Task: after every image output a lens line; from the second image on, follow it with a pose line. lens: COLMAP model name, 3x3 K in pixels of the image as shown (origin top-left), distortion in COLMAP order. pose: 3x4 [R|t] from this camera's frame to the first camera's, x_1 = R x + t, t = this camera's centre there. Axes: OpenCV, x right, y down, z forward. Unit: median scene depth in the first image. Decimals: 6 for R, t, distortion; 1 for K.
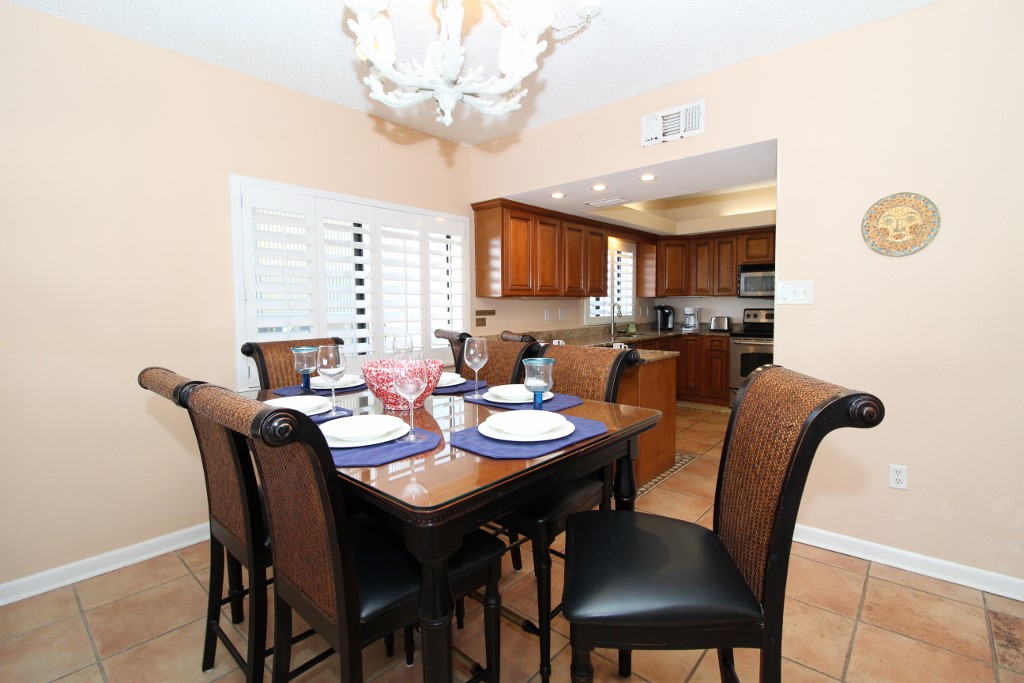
lens RADIAL K [[472.2, 0, 512.8], [0, 472.2, 331.9], [0, 0, 1]] dist [-0.001392, -0.012507]
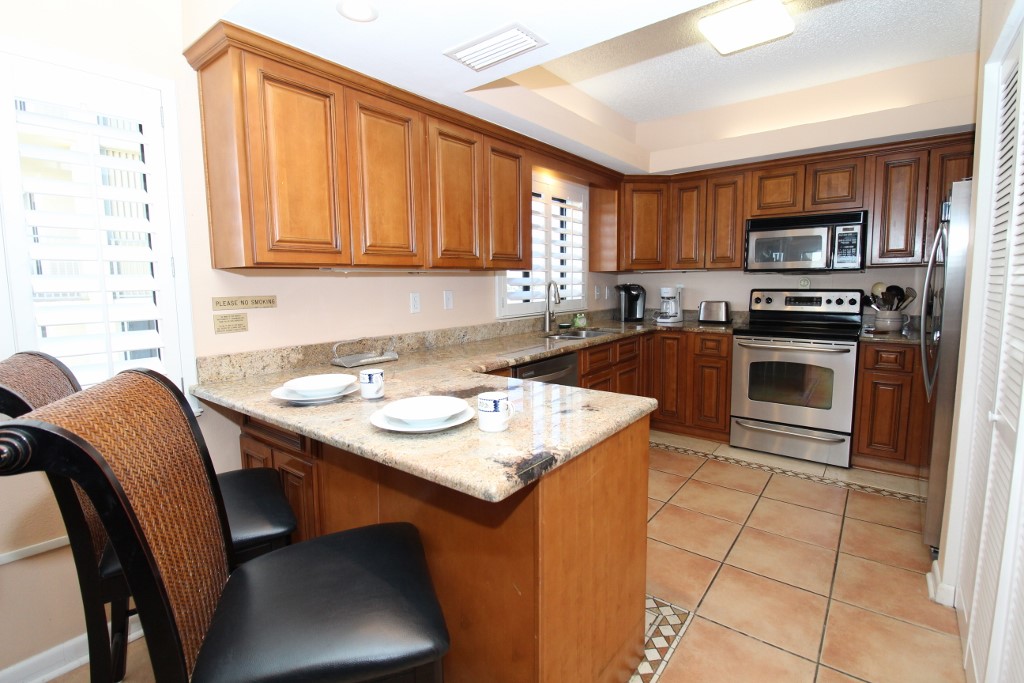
lens RADIAL K [[472.2, 0, 512.8], [0, 472.2, 331.9], [0, 0, 1]] dist [-0.001392, -0.012507]
pose [[0.998387, -0.008626, 0.056112, 0.128613], [0.006050, 0.998927, 0.045914, -0.022707], [-0.056448, -0.045500, 0.997368, 0.375817]]
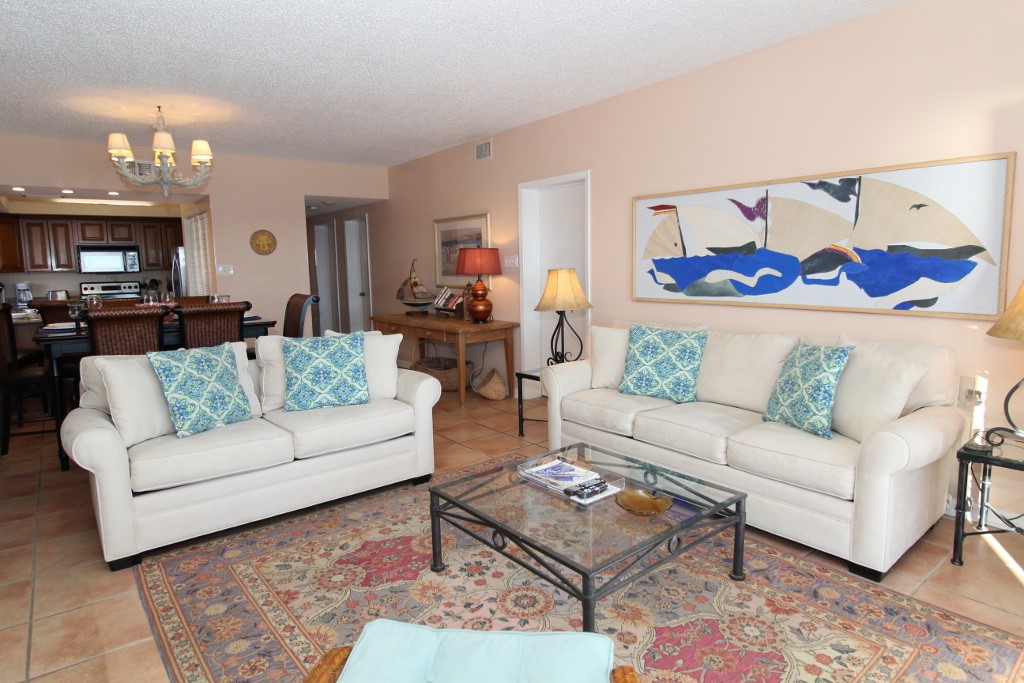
lens RADIAL K [[580.7, 0, 508.7], [0, 580.7, 330.0], [0, 0, 1]] dist [-0.004467, -0.001235]
pose [[0.185915, -0.101522, 0.977307, -0.736818], [0.076582, 0.993119, 0.088597, 0.021445], [-0.979577, 0.058373, 0.192411, -0.310503]]
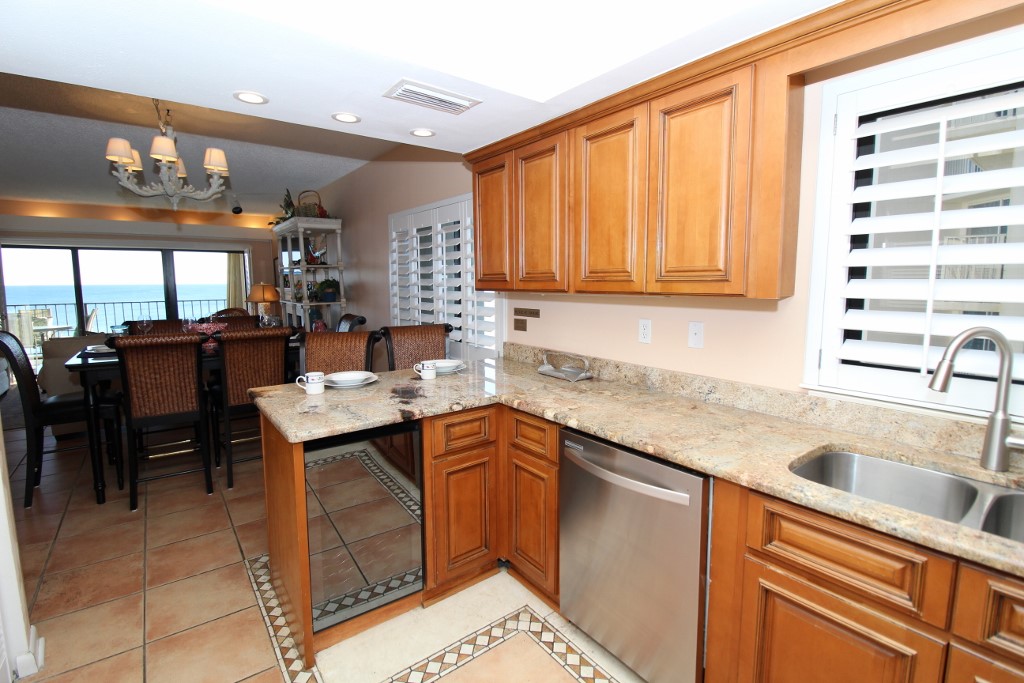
lens RADIAL K [[472.2, 0, 512.8], [0, 472.2, 331.9], [0, 0, 1]] dist [-0.001392, -0.012507]
pose [[-0.195823, 0.117125, -0.973620, 0.455538], [-0.055817, 0.989901, 0.130310, -0.073761], [0.979049, 0.079862, -0.187308, 0.804081]]
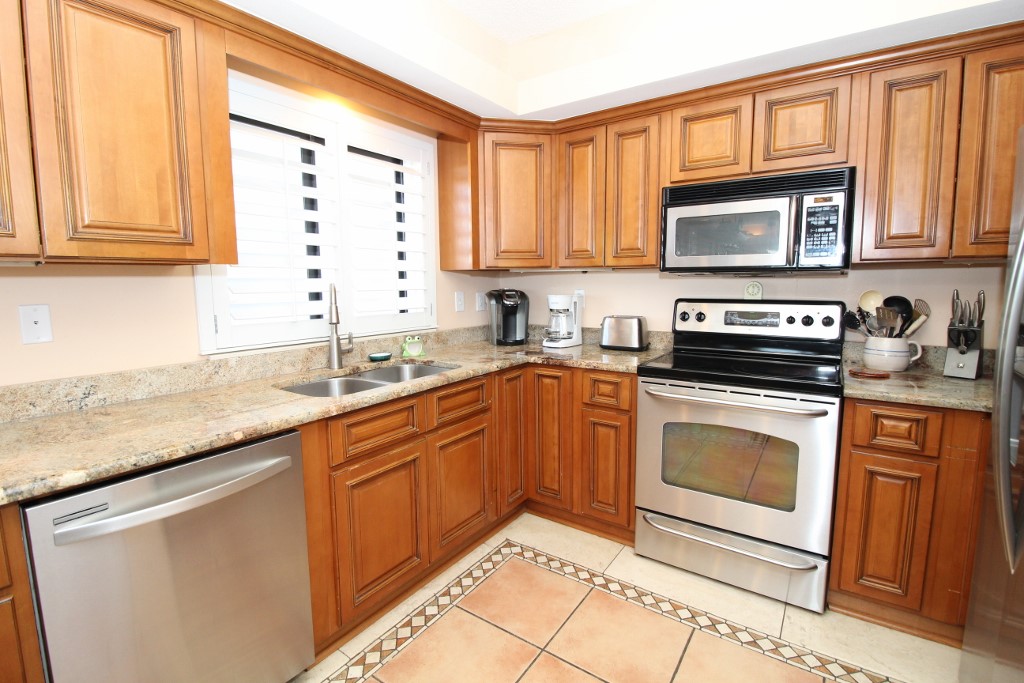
lens RADIAL K [[472.2, 0, 512.8], [0, 472.2, 331.9], [0, 0, 1]] dist [-0.001392, -0.012507]
pose [[0.993305, -0.007576, 0.115272, 0.303318], [0.002354, 0.998968, 0.045366, -0.039879], [-0.115496, -0.044791, 0.992297, 0.608421]]
